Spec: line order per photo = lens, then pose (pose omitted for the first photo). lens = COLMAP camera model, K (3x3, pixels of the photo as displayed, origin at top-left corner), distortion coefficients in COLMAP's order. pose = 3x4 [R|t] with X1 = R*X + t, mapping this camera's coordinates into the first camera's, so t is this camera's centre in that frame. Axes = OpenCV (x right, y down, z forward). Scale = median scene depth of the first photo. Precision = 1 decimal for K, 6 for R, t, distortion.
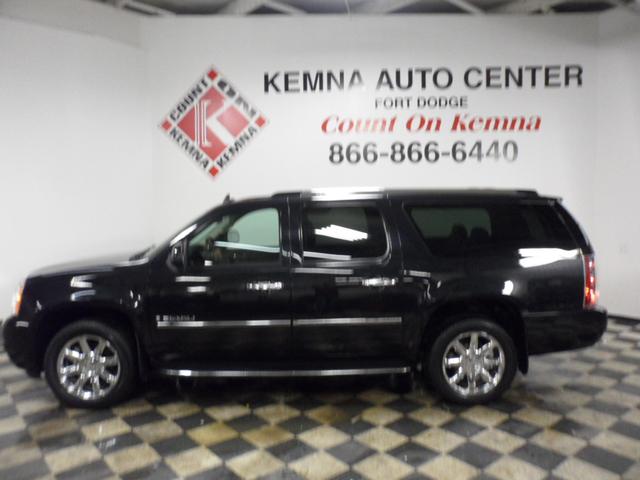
lens RADIAL K [[494.6, 0, 324.8], [0, 494.6, 244.7], [0, 0, 1]] dist [-0.126155, 0.149180]
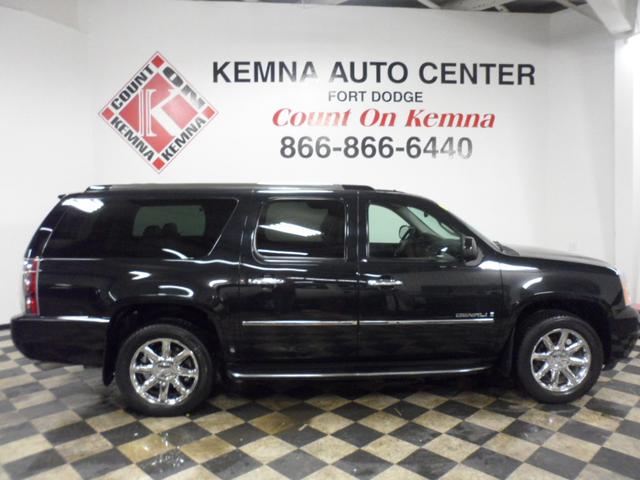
lens RADIAL K [[494.6, 0, 325.0], [0, 494.6, 244.8], [0, 0, 1]] dist [-0.126155, 0.149180]
pose [[0.996045, 0.003823, 0.088768, 0.010900], [-0.004445, 0.999967, 0.006809, -0.000701], [-0.088739, -0.007177, 0.996029, 0.033137]]
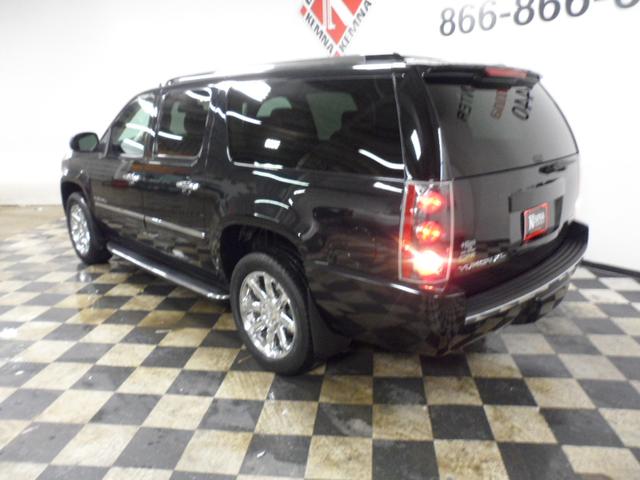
lens RADIAL K [[494.6, 0, 320.0], [0, 494.6, 239.3], [0, 0, 1]] dist [-0.126155, 0.149180]
pose [[0.697341, 0.184438, -0.692602, 0.469378], [-0.040615, 0.974940, 0.218730, -0.014876], [0.715588, -0.124399, 0.687357, 0.319033]]
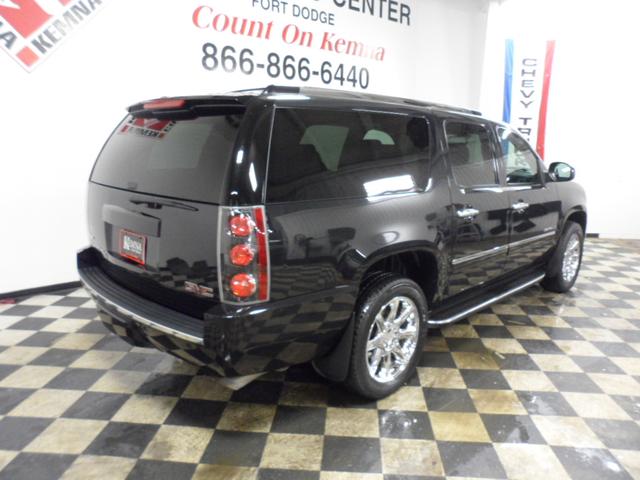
lens RADIAL K [[494.6, 0, 321.4], [0, 494.6, 240.1], [0, 0, 1]] dist [-0.126155, 0.149180]
pose [[0.690148, -0.117898, 0.714000, -0.445177], [0.019555, 0.989318, 0.144457, -0.006210], [-0.723404, -0.085734, 0.685081, 0.331597]]
